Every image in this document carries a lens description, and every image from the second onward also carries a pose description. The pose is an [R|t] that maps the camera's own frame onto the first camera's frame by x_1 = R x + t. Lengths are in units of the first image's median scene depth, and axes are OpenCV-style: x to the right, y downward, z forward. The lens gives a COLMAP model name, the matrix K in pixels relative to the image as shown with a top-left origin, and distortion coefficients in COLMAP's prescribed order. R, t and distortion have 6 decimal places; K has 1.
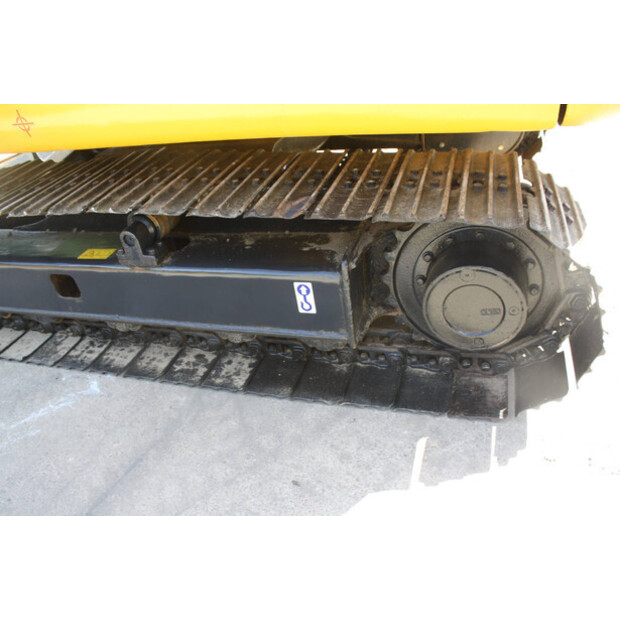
lens RADIAL K [[517.8, 0, 308.3], [0, 517.8, 319.3], [0, 0, 1]] dist [-0.168084, 0.135318]
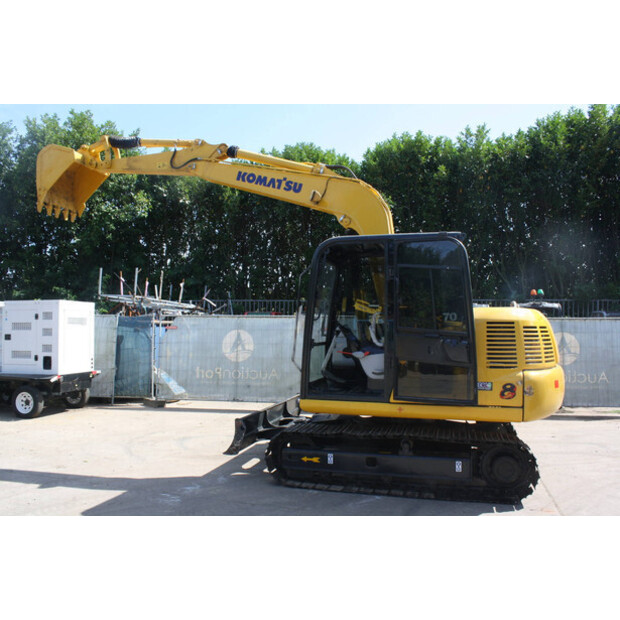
lens RADIAL K [[517.8, 0, 308.3], [0, 517.8, 319.3], [0, 0, 1]] dist [-0.168084, 0.135318]
pose [[0.989207, 0.144572, 0.023843, -1.202144], [-0.101044, 0.790910, -0.603533, 1.299684], [-0.106112, 0.594610, 0.796981, -2.159793]]
